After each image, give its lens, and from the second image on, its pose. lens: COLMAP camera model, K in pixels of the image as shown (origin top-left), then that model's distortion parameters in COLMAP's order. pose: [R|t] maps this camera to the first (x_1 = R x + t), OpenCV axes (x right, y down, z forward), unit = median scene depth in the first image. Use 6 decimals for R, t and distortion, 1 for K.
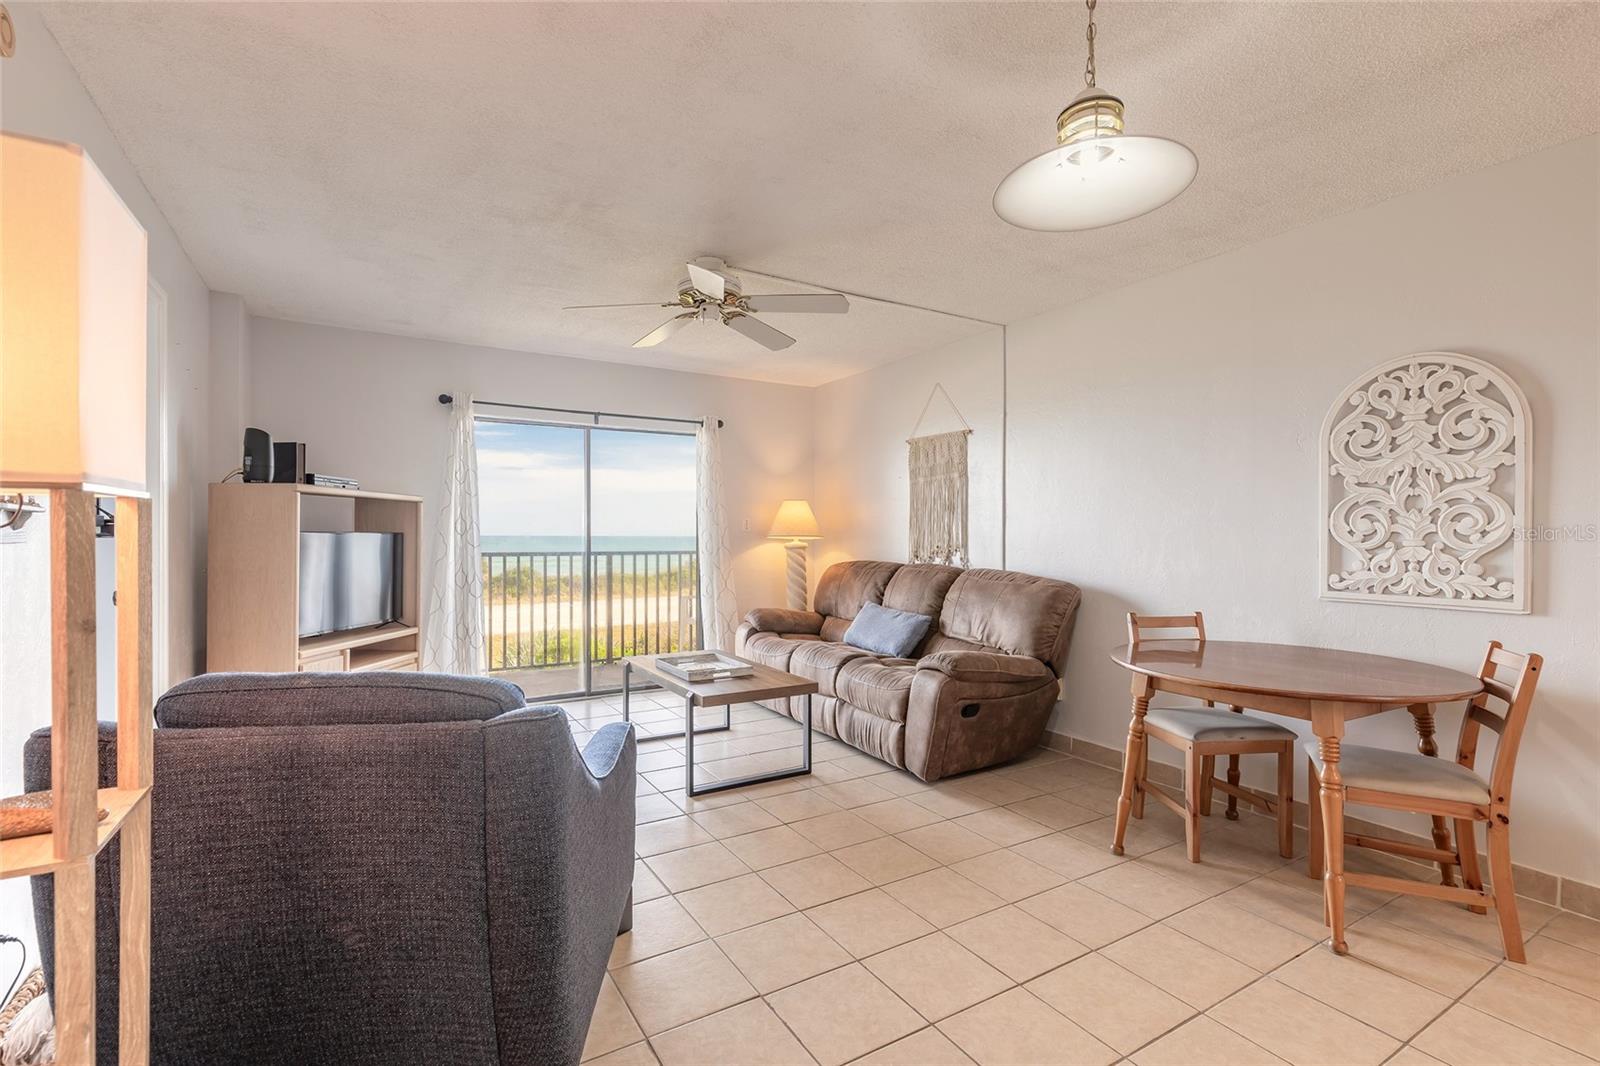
lens RADIAL K [[719.8, 0, 797.3], [0, 719.8, 538.3], [0, 0, 1]] dist [0.006737, -0.000956]
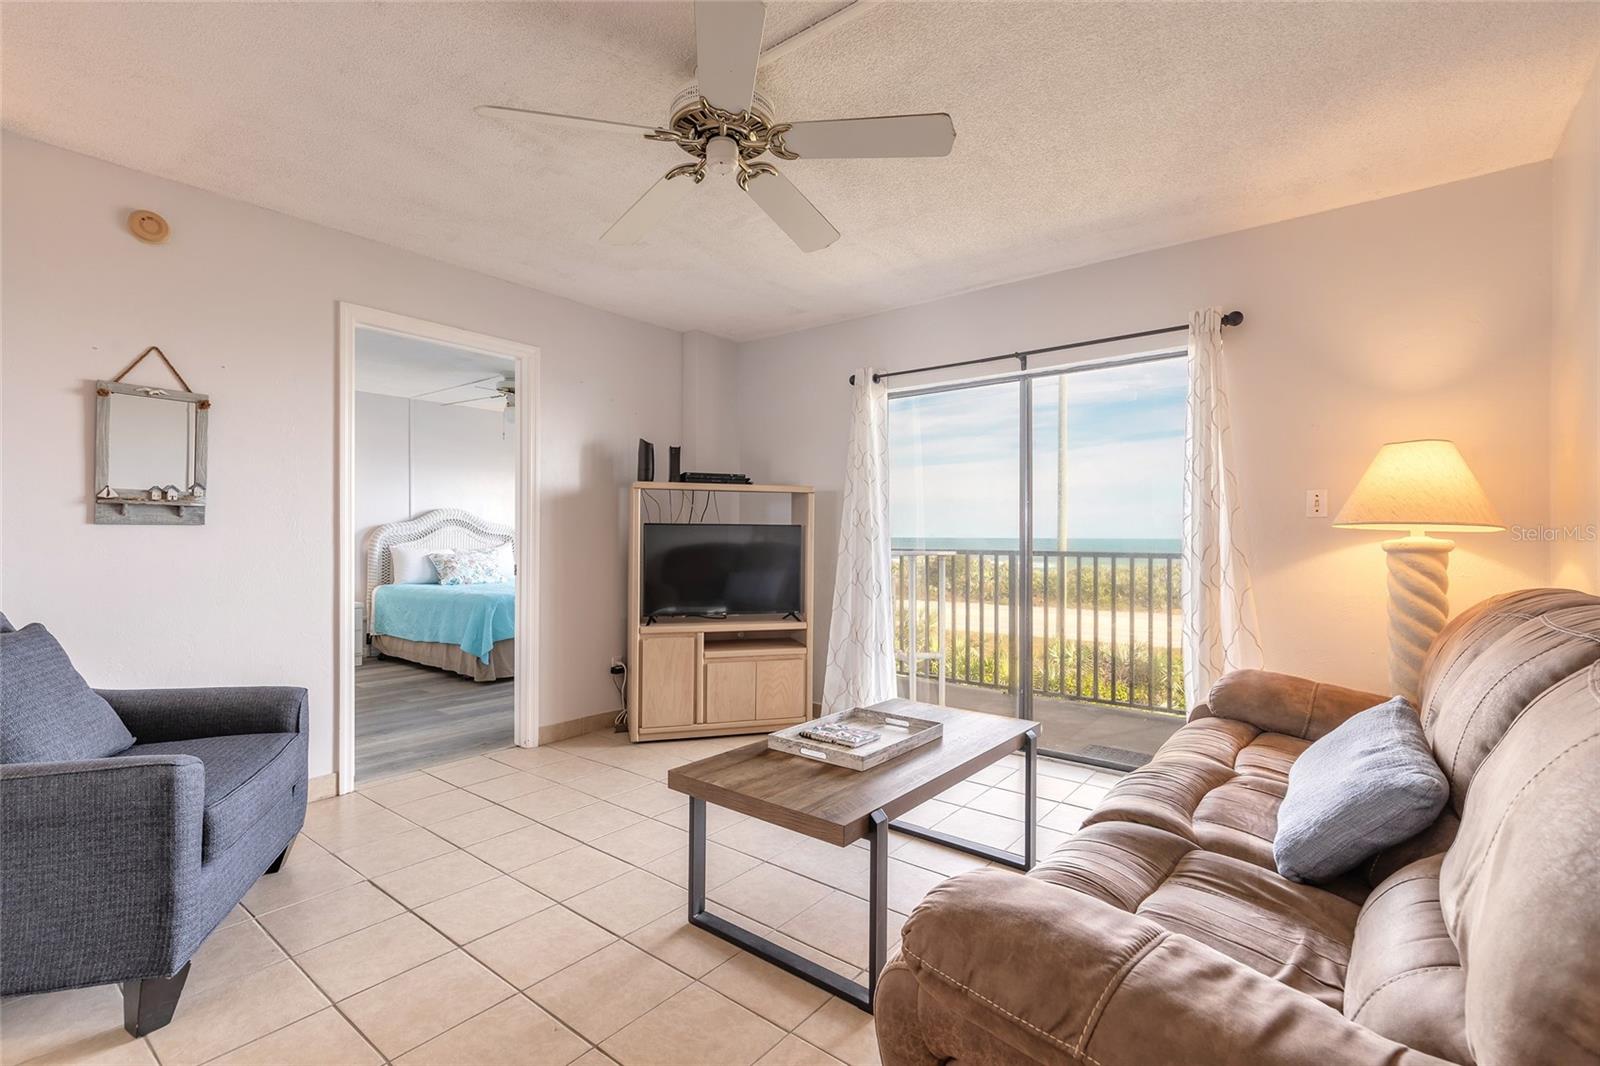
lens RADIAL K [[719.8, 0, 797.3], [0, 719.8, 538.3], [0, 0, 1]] dist [0.006737, -0.000956]
pose [[0.346370, 0.001734, -0.938096, 0.366725], [-0.006636, 0.999978, -0.000602, 0.011019], [0.938074, 0.006434, 0.346374, 0.644064]]
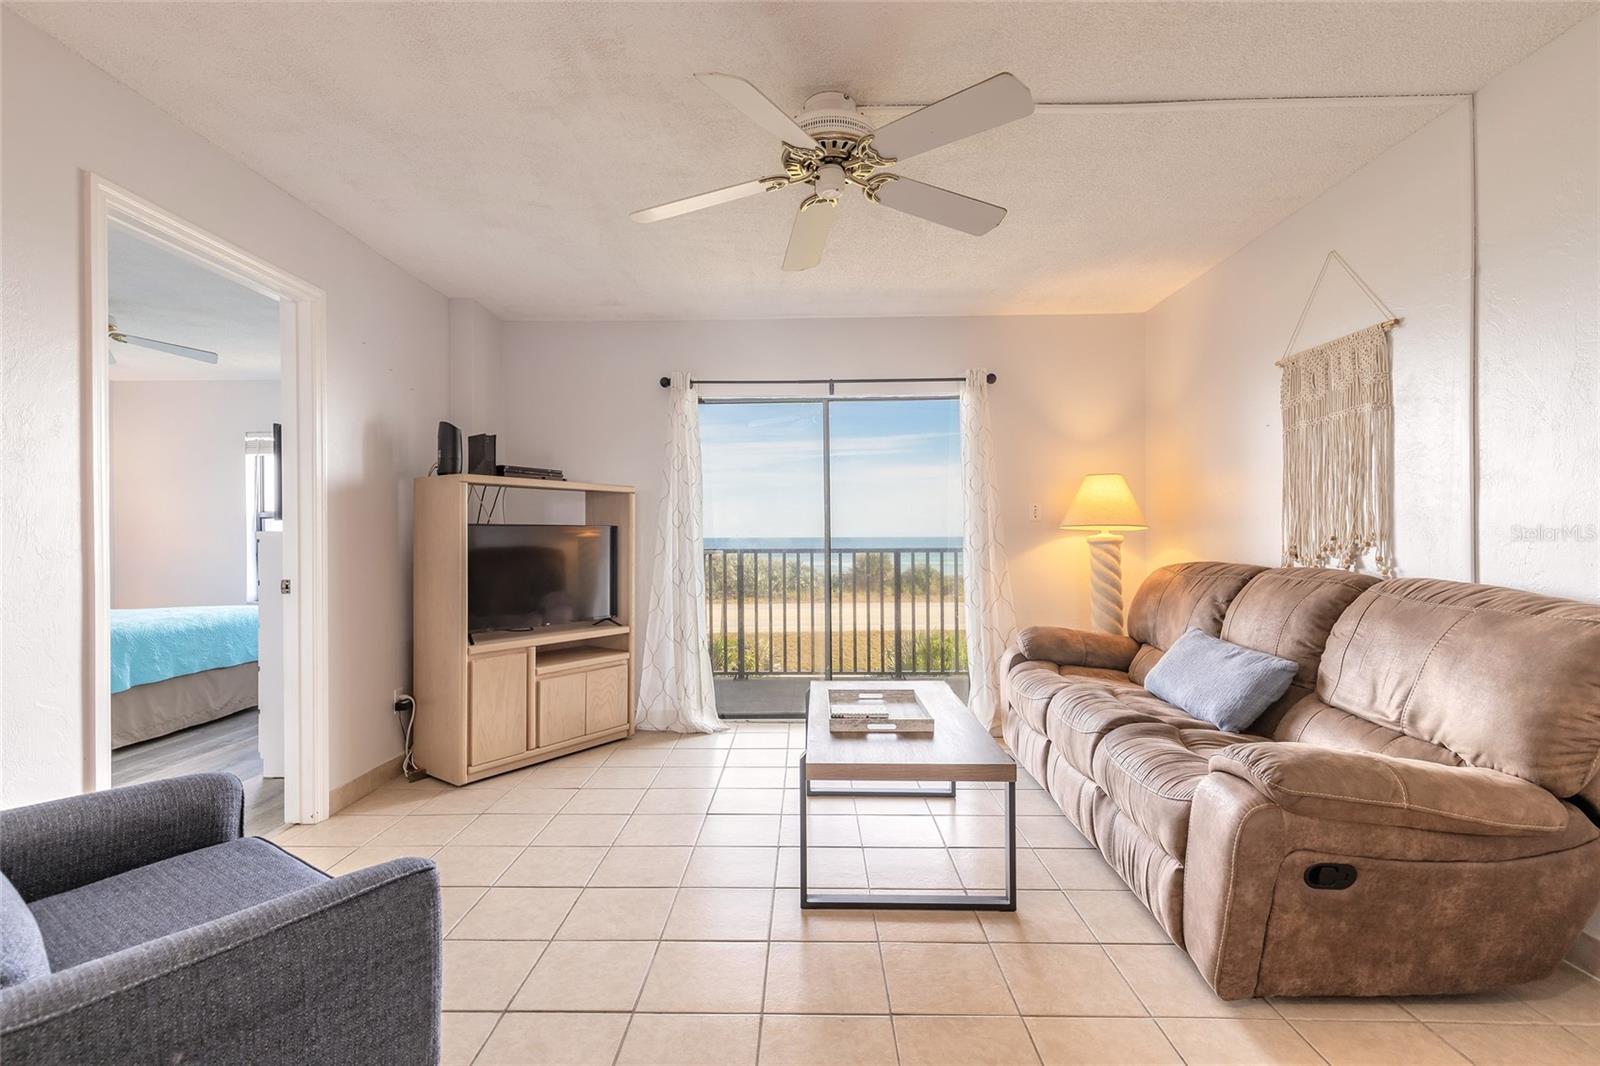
lens RADIAL K [[719.8, 0, 797.3], [0, 719.8, 538.3], [0, 0, 1]] dist [0.006737, -0.000956]
pose [[0.845359, -0.005519, -0.534170, 0.156314], [0.005306, 0.999984, -0.001935, 0.011718], [0.534172, -0.001198, 0.845375, 0.320697]]
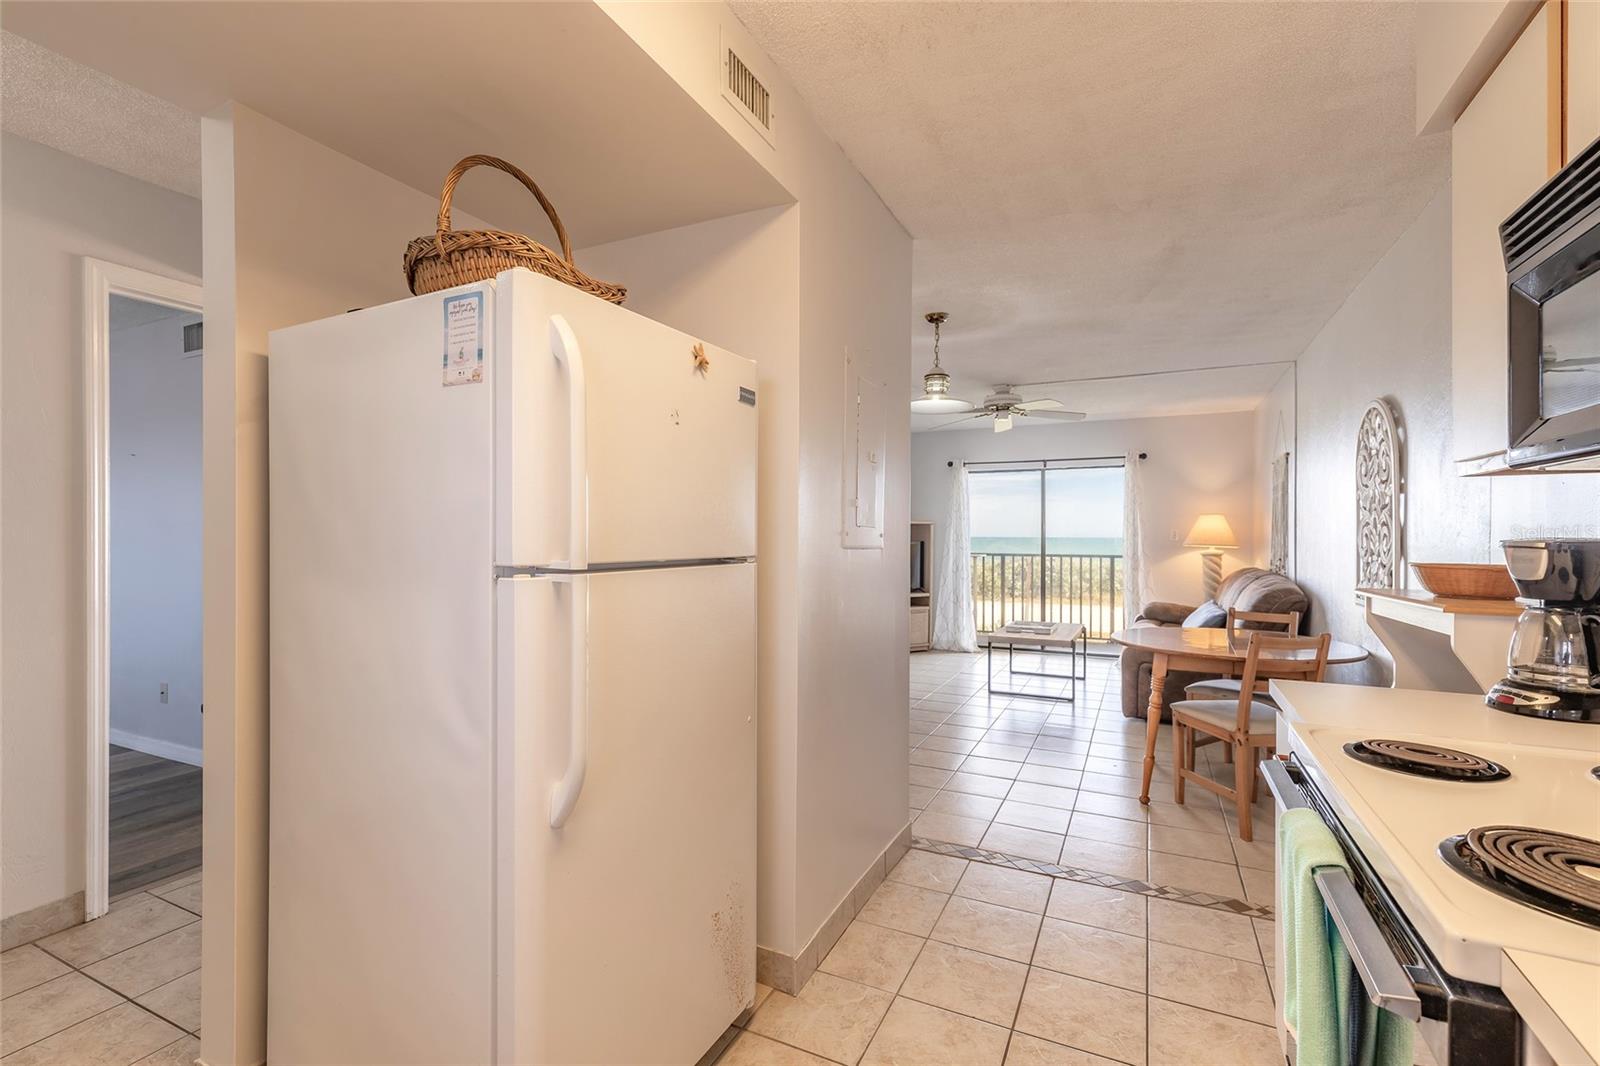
lens RADIAL K [[719.8, 0, 797.3], [0, 719.8, 538.3], [0, 0, 1]] dist [0.006737, -0.000956]
pose [[0.546089, 0.003449, -0.837720, 0.799633], [-0.005898, 0.999983, 0.000272, -0.012894], [0.837707, 0.004792, 0.546099, -0.267286]]
